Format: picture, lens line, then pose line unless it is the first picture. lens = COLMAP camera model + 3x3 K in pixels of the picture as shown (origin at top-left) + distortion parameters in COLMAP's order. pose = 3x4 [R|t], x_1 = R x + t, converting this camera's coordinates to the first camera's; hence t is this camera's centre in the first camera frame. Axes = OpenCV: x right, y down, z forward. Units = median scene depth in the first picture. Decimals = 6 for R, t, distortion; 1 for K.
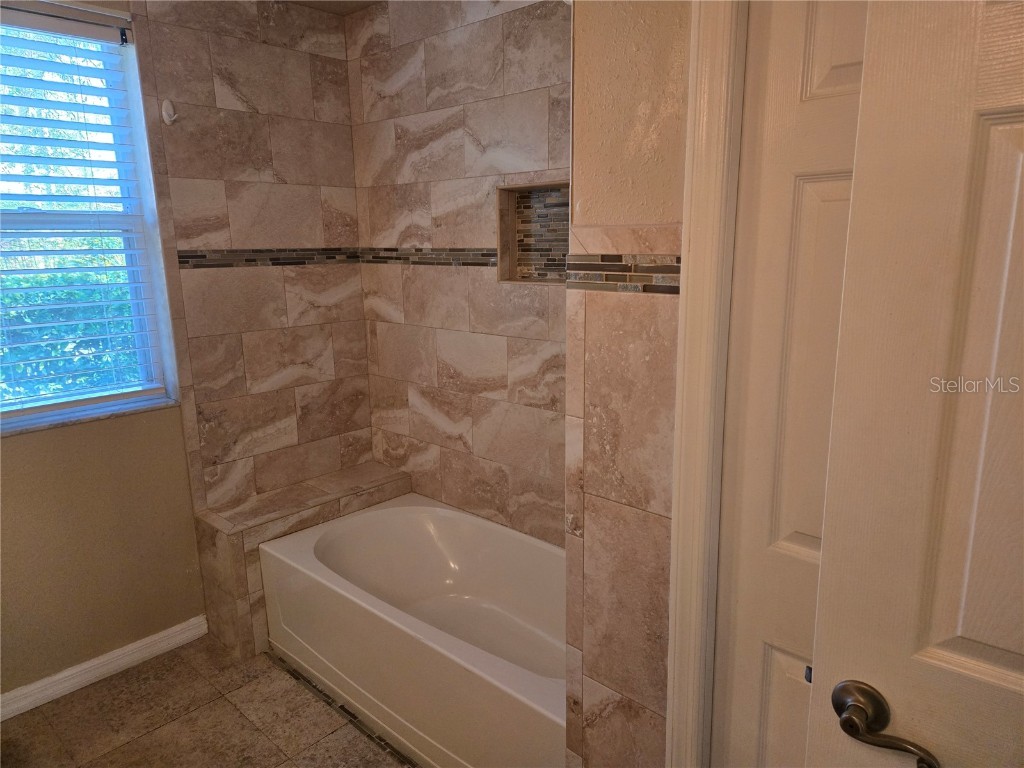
lens RADIAL K [[678.4, 0, 510.7], [0, 678.4, 380.9], [0, 0, 1]] dist [0.082633, -0.061953]
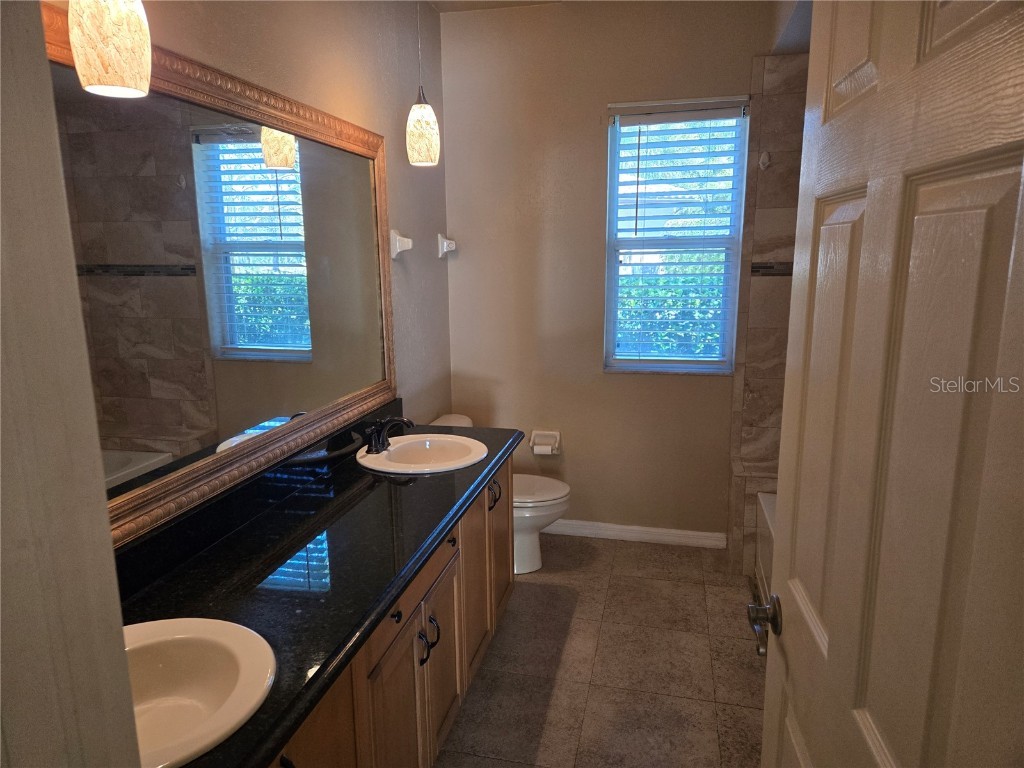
lens RADIAL K [[678.4, 0, 510.7], [0, 678.4, 380.9], [0, 0, 1]] dist [0.082633, -0.061953]
pose [[0.486431, 0.169008, -0.857217, 0.465821], [-0.172671, 0.980358, 0.095304, -0.007913], [0.856487, 0.101658, 0.506060, -0.060610]]
